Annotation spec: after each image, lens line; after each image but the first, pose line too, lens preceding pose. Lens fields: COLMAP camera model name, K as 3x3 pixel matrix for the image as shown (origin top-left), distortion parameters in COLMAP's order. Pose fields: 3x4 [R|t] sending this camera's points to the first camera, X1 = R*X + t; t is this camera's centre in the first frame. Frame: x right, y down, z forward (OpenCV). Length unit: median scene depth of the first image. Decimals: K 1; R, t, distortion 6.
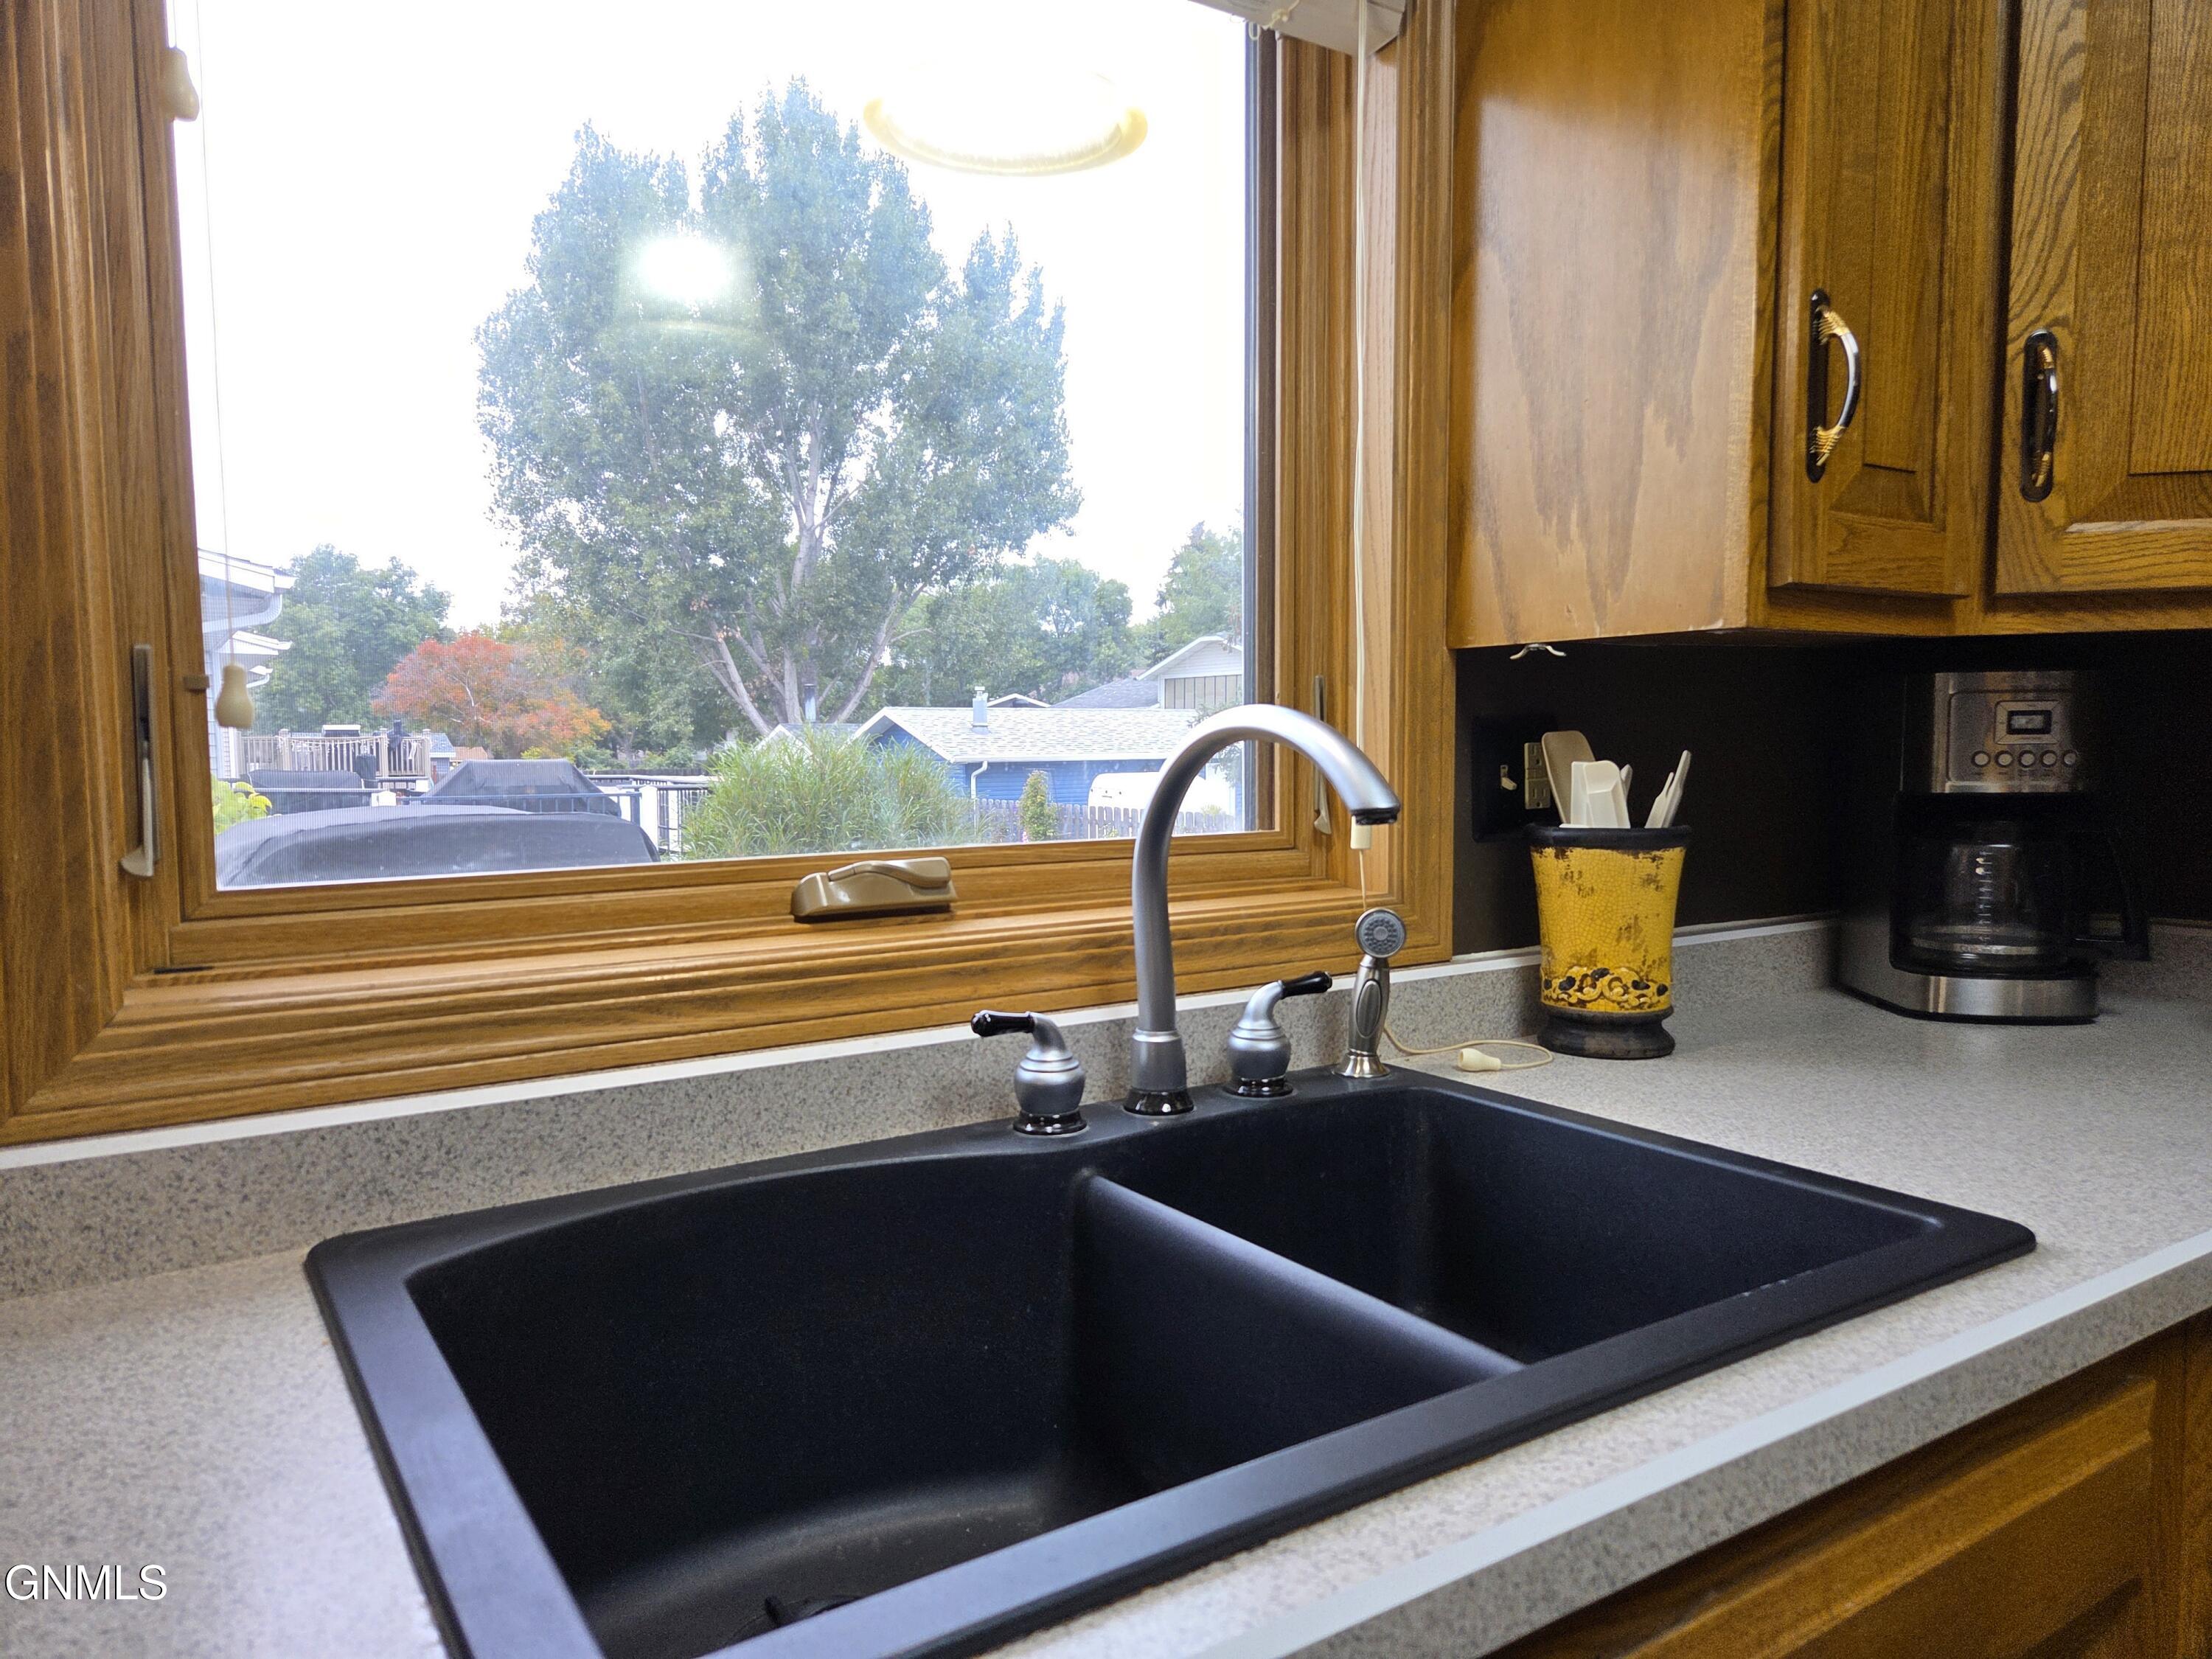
lens RADIAL K [[1477.4, 0, 1105.2], [0, 1477.4, 839.7], [0, 0, 1]] dist [0.068139, -0.049335]
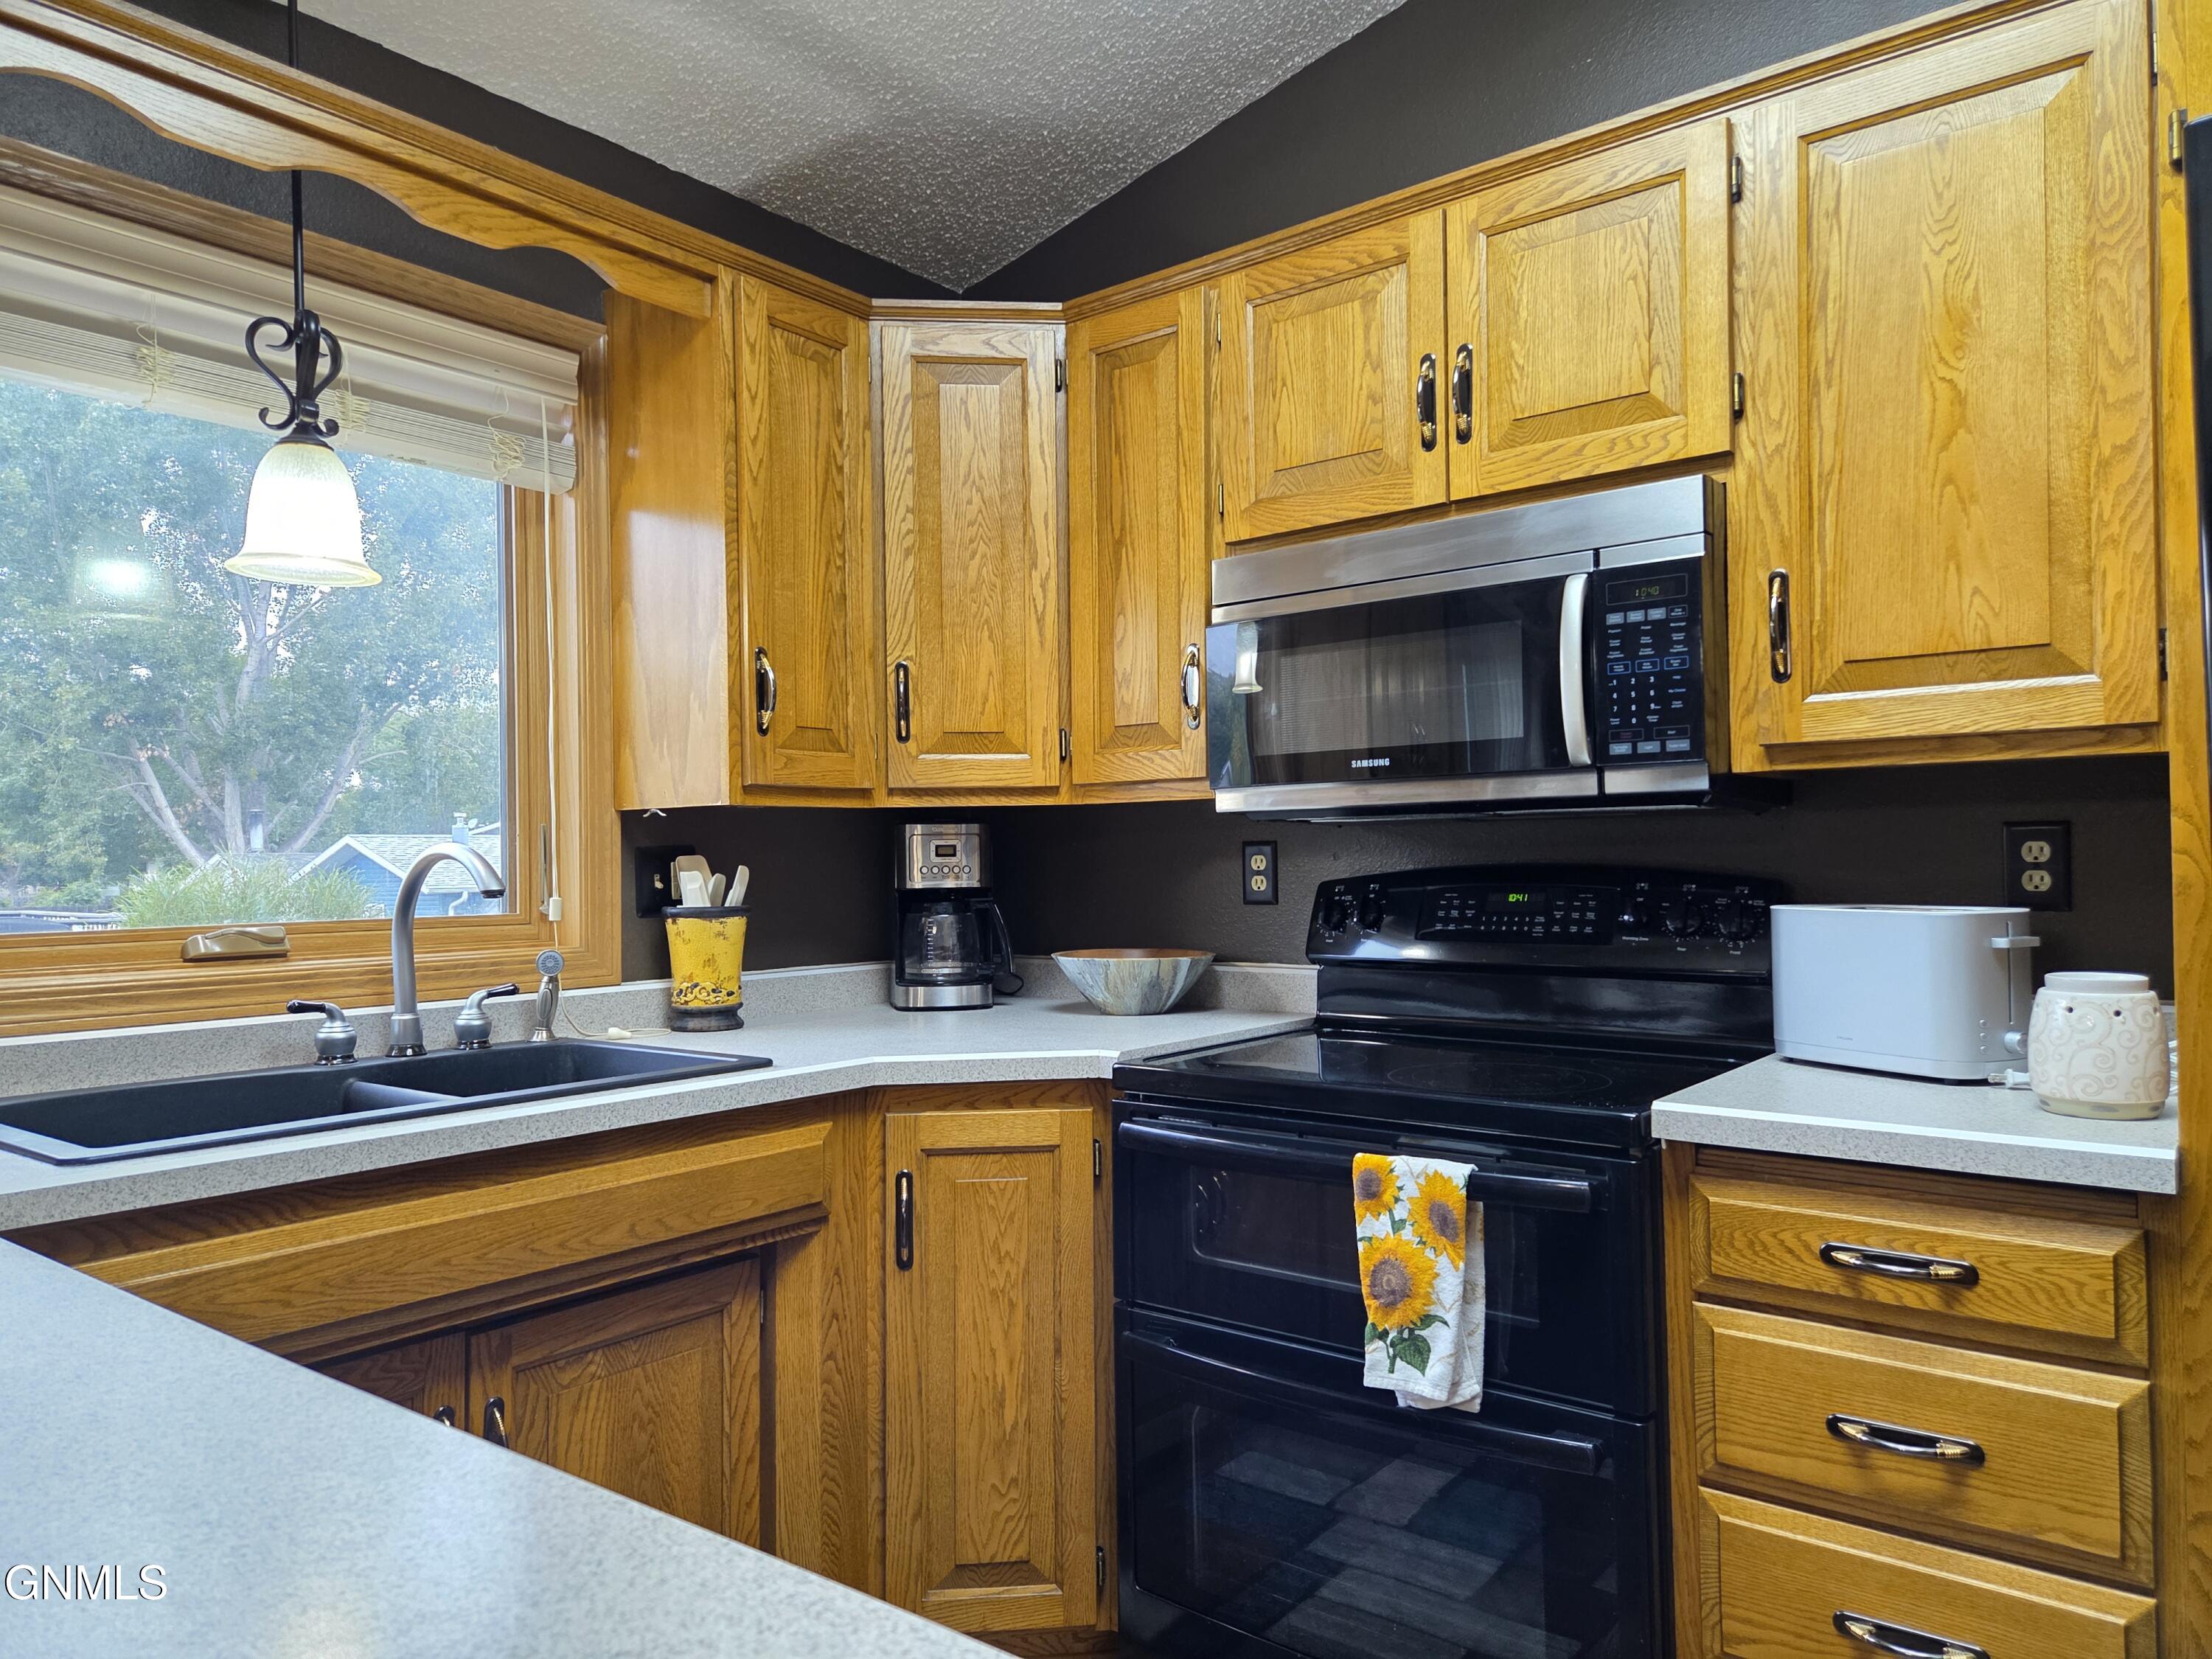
lens RADIAL K [[1477.4, 0, 1111.0], [0, 1477.4, 840.1], [0, 0, 1]] dist [0.068139, -0.049335]
pose [[0.949408, -0.000138, 0.314046, 0.236852], [0.026977, 0.996339, -0.081117, 0.071512], [-0.312885, 0.085485, 0.945936, -0.907865]]
